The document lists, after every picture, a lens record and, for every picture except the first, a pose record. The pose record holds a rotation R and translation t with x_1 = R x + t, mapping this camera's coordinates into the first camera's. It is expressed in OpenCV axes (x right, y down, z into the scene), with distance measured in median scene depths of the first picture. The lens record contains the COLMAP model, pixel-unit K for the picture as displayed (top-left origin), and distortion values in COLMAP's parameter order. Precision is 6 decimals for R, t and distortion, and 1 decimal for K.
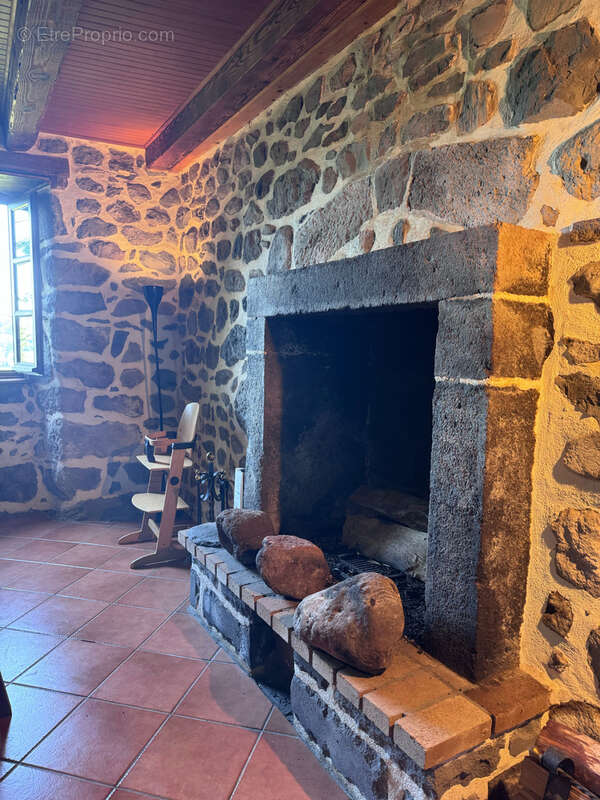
lens RADIAL K [[563.8, 0, 290.0], [0, 563.8, 404.0], [0, 0, 1]] dist [0.068912, -0.088063]
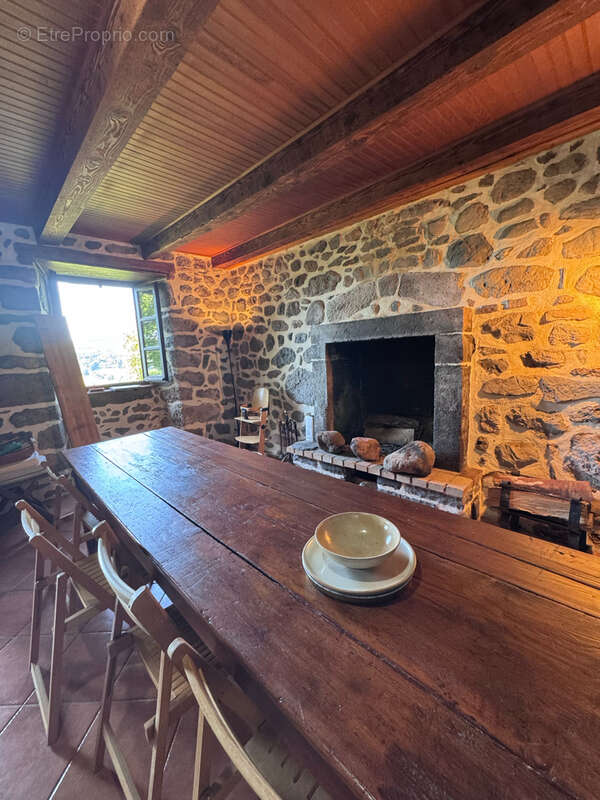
lens RADIAL K [[318.1, 0, 300.0], [0, 318.1, 400.0], [0, 0, 1]] dist [-0.003017, 0.000399]
pose [[0.961254, -0.102931, 0.255728, -0.419031], [0.092299, 0.994305, 0.053270, -0.009720], [-0.259755, -0.027603, 0.965280, -0.153533]]
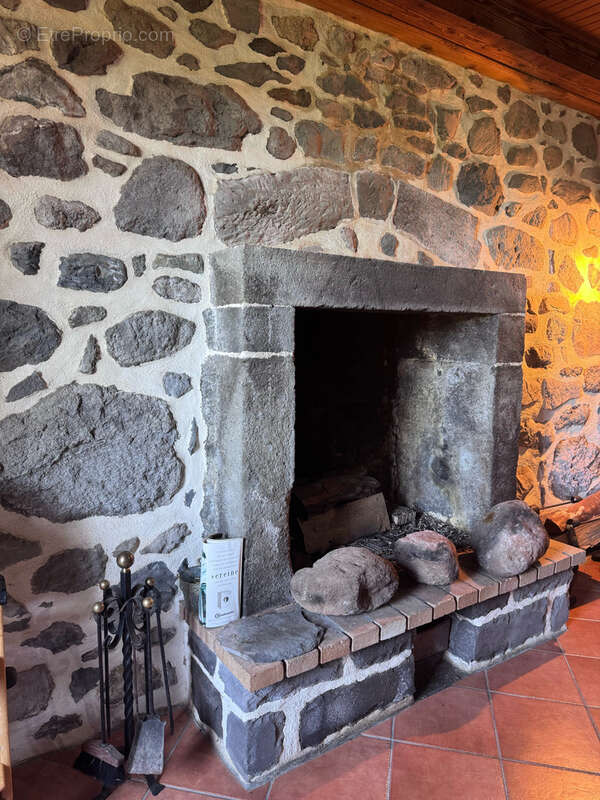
lens RADIAL K [[563.8, 0, 290.0], [0, 563.8, 404.0], [0, 0, 1]] dist [0.068912, -0.088063]
pose [[-0.065969, -0.134947, 0.988654, -0.701753], [0.090344, 0.985935, 0.140605, -0.116425], [-0.993723, 0.098595, -0.052850, 0.926747]]
